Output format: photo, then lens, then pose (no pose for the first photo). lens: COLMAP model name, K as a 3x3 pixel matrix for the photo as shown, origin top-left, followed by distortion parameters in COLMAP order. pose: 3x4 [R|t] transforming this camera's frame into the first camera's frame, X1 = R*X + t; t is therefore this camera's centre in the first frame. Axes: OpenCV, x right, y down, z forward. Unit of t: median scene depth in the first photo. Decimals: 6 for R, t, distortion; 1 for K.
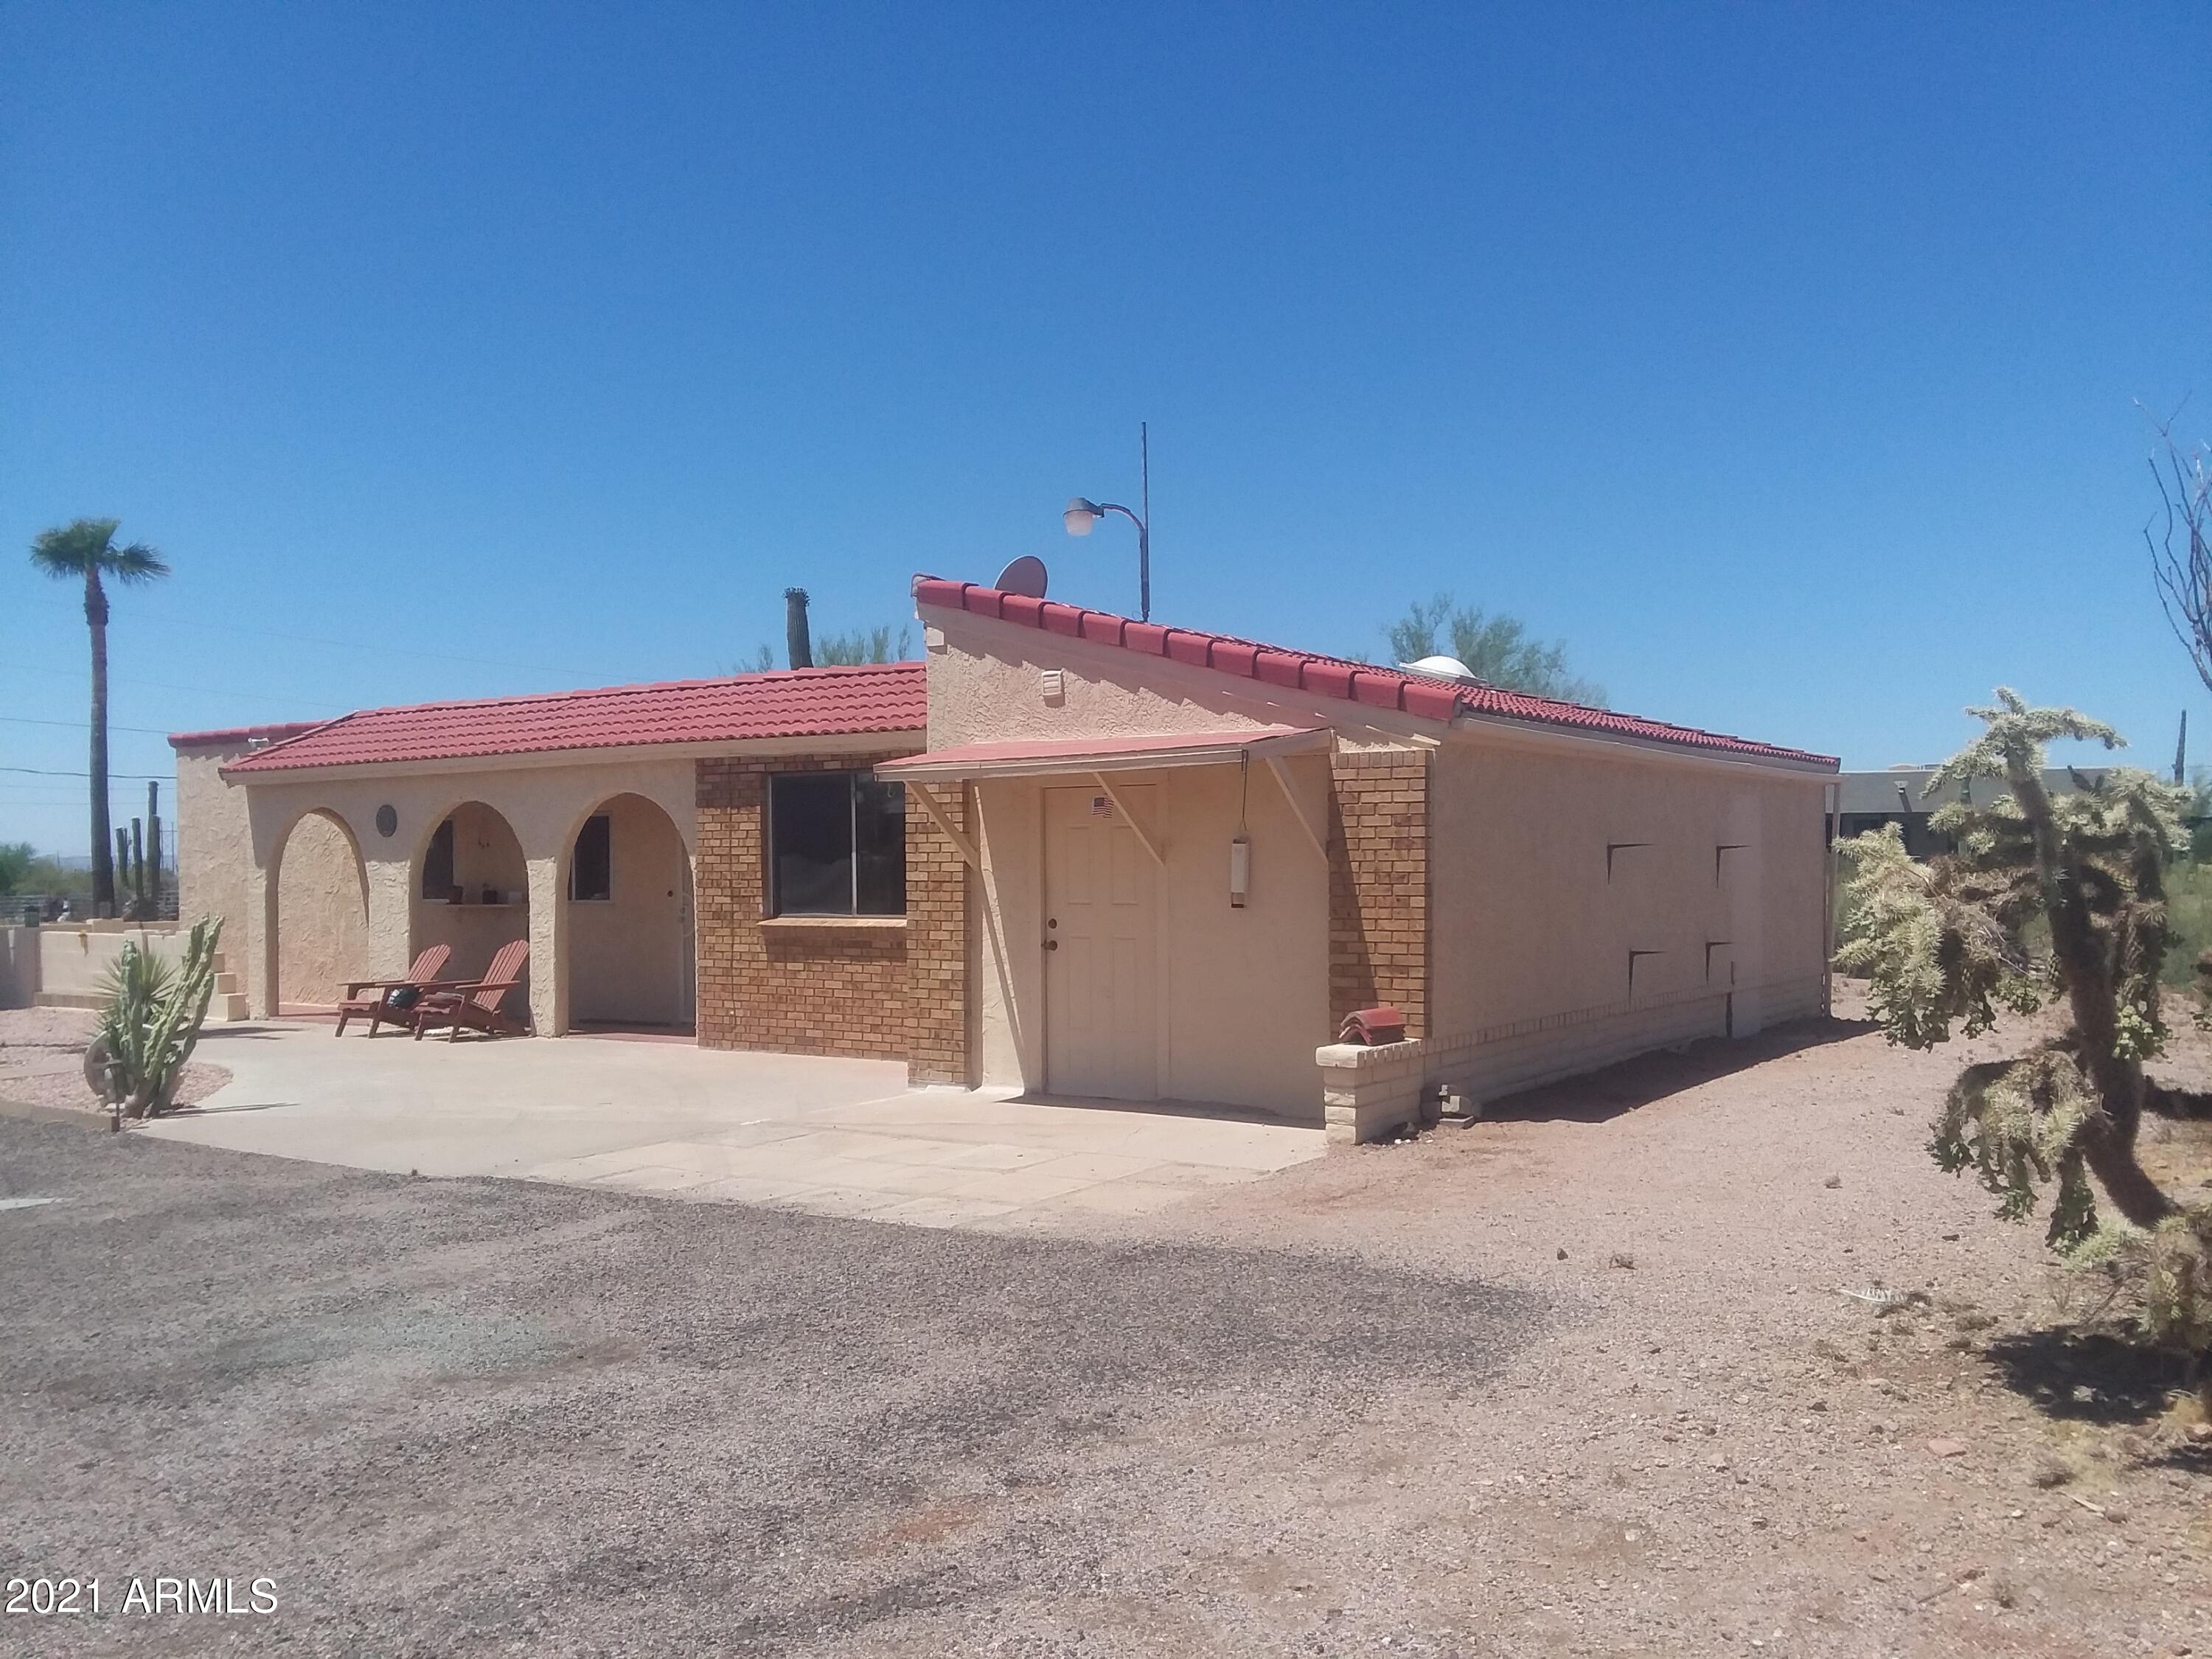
lens RADIAL K [[1779.1, 0, 1215.1], [0, 1779.1, 856.1], [0, 0, 1]] dist [0.097716, -0.158808]
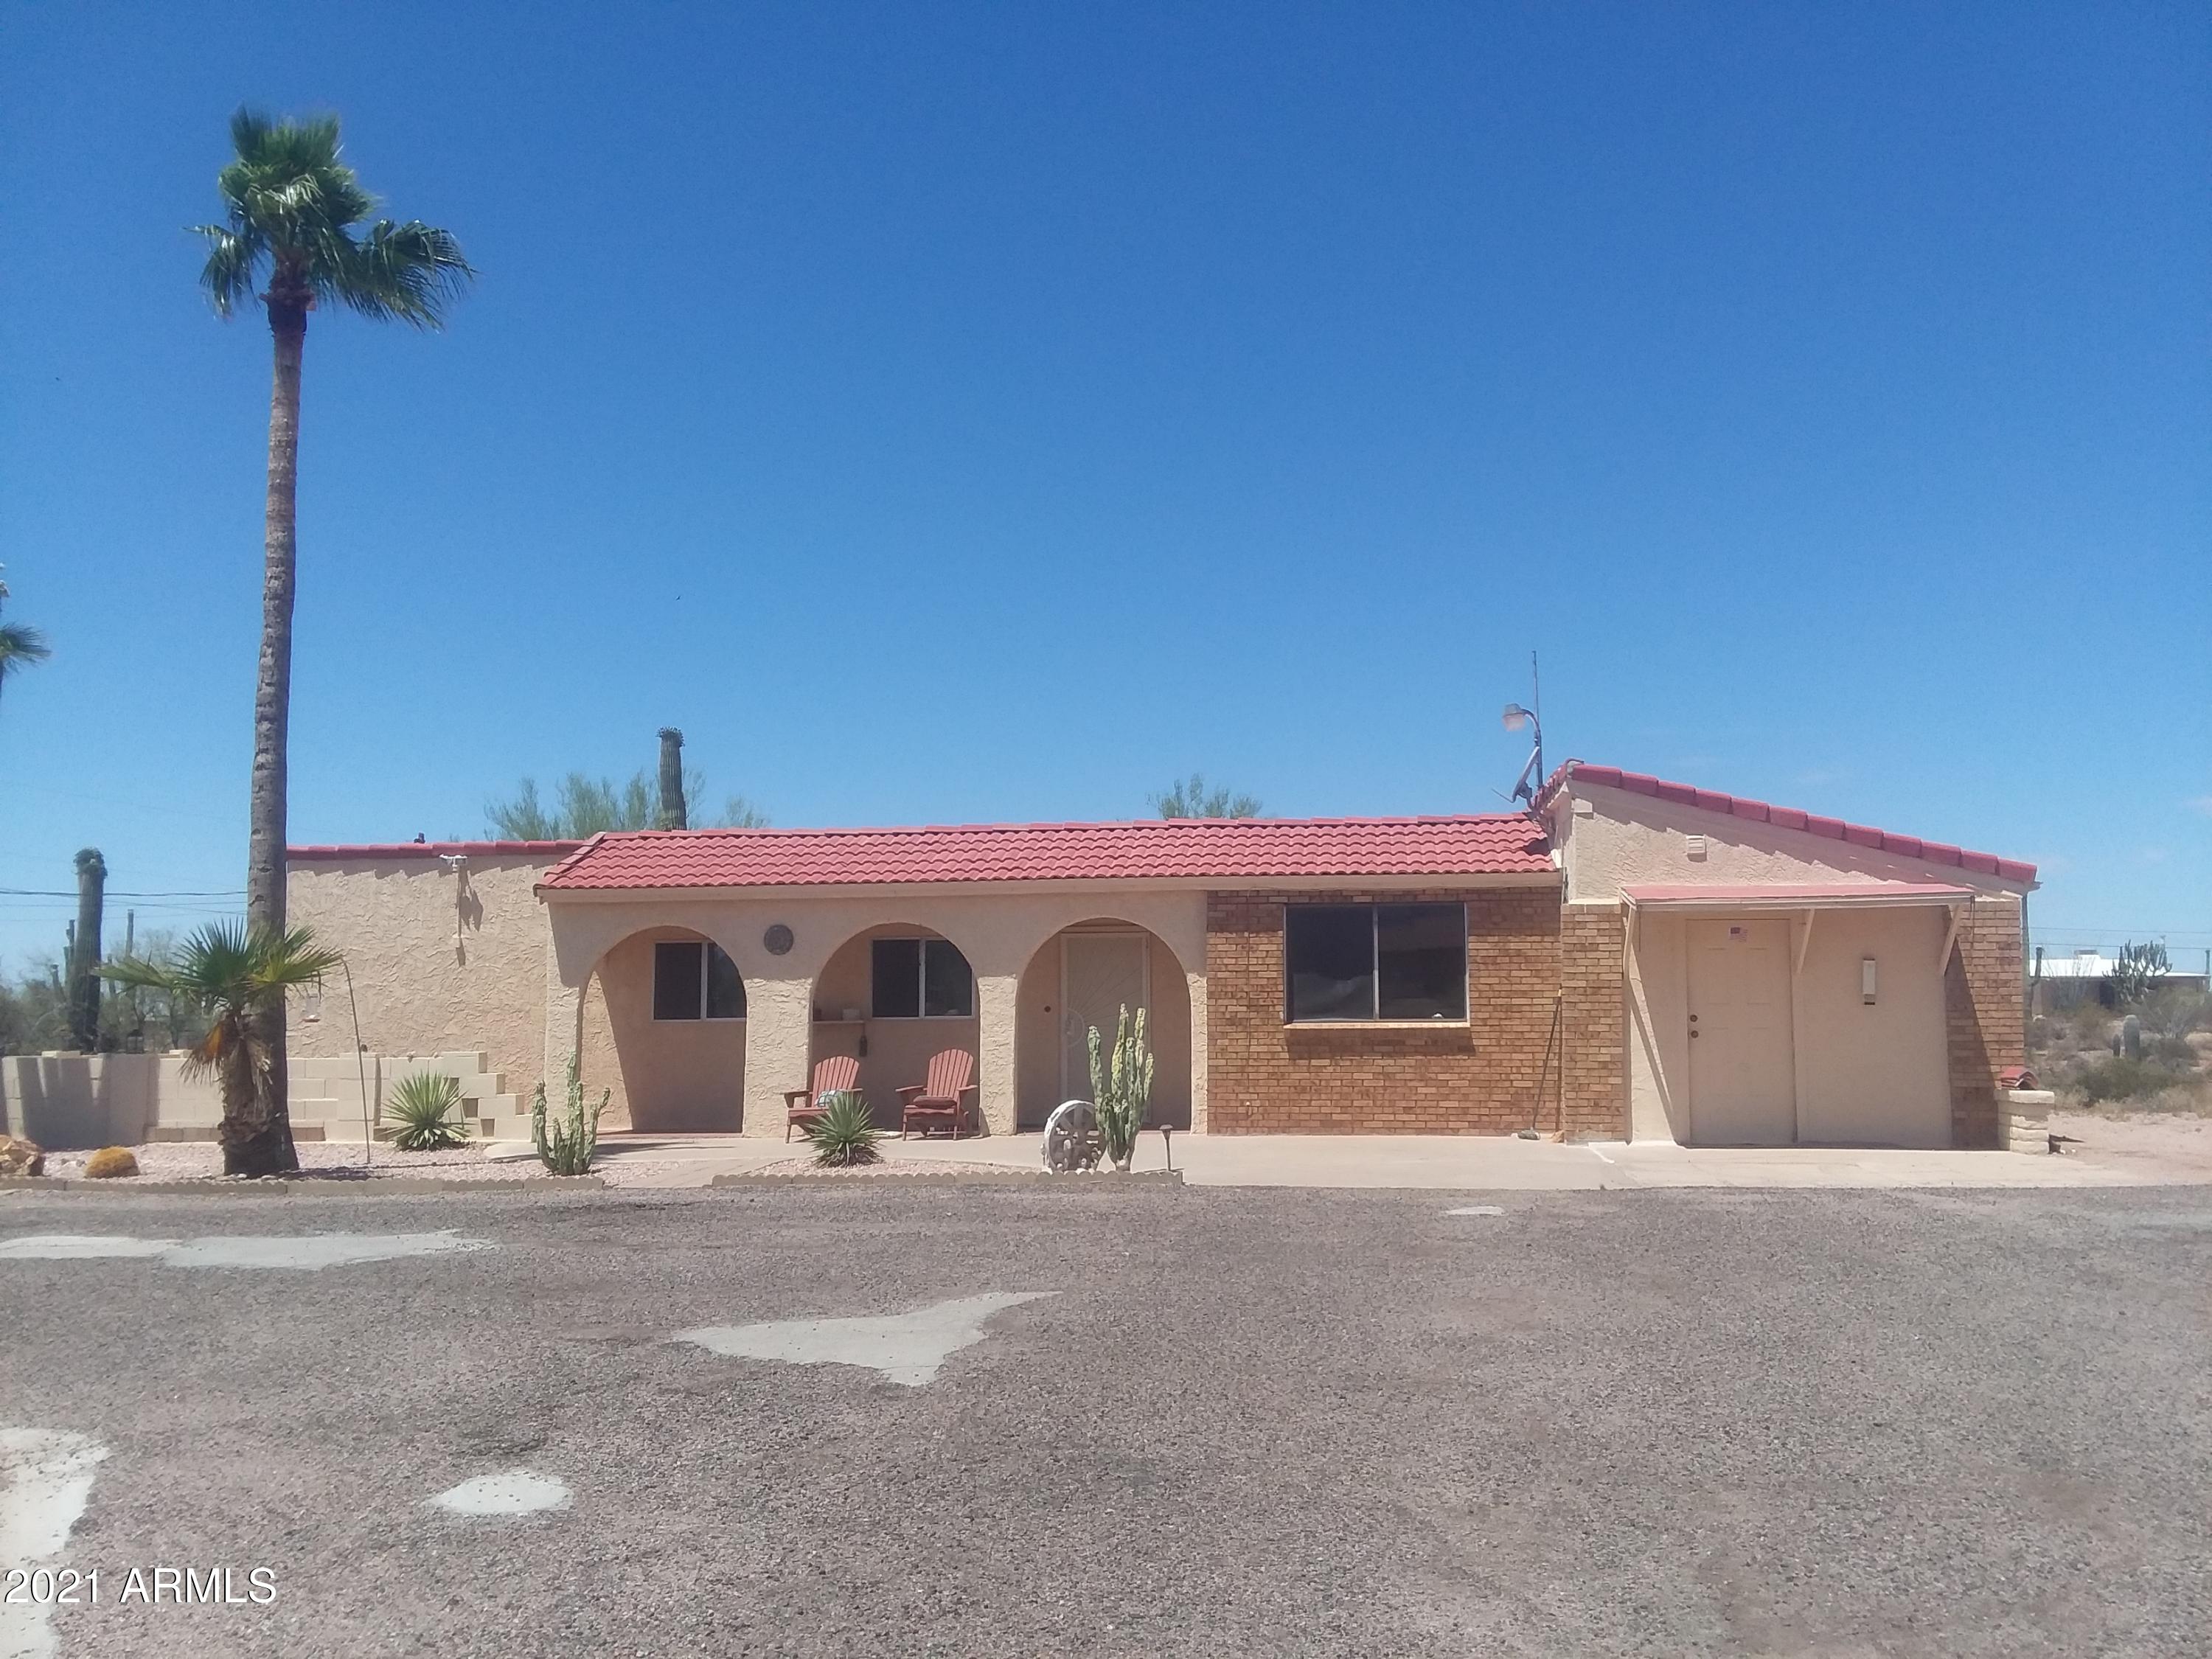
lens RADIAL K [[1779.1, 0, 1154.3], [0, 1779.1, 873.7], [0, 0, 1]] dist [0.097716, -0.158808]
pose [[0.893617, 0.040230, 0.447024, -0.913142], [-0.002390, 0.996387, -0.084893, 0.037931], [-0.448824, 0.074794, 0.890484, -0.045931]]
